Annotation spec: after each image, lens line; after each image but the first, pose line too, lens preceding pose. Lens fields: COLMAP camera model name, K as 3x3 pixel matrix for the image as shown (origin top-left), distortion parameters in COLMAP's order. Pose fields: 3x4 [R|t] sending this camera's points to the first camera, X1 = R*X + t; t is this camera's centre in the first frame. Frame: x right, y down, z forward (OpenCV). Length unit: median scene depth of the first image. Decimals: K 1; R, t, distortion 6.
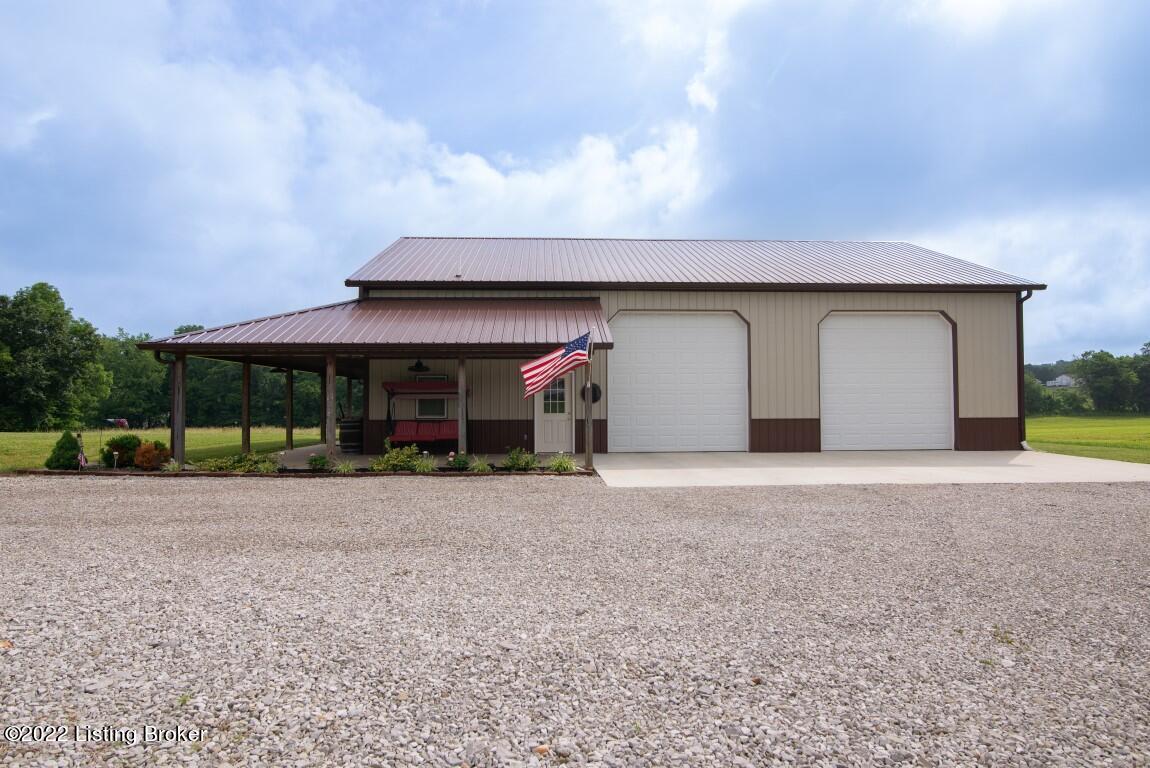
lens RADIAL K [[678.3, 0, 575.0], [0, 678.3, 384.0], [0, 0, 1]] dist [-0.000086, 0.000376]
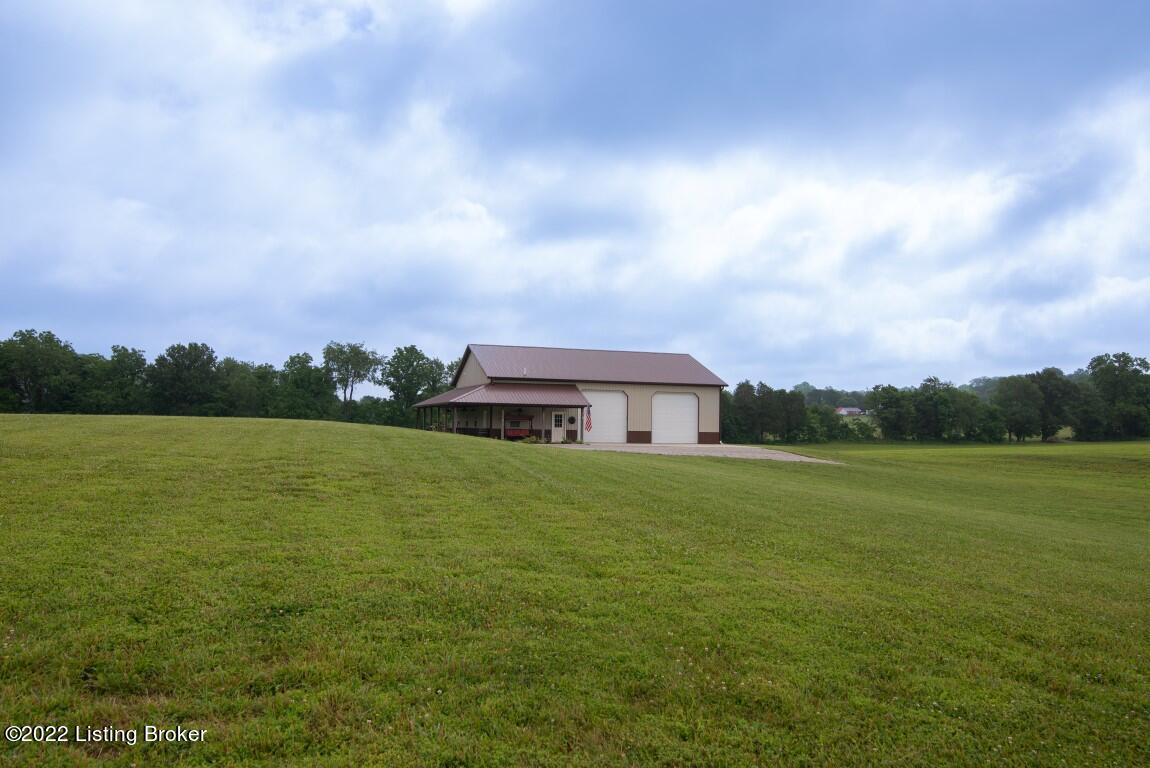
lens RADIAL K [[943.9, 0, 575.0], [0, 943.9, 384.0], [0, 0, 1]] dist [-0.006932, -0.000729]
pose [[0.962670, 0.031887, 0.268793, -0.840398], [-0.028005, 0.999441, -0.018263, -0.053557], [-0.269225, 0.010054, 0.963025, -2.255646]]
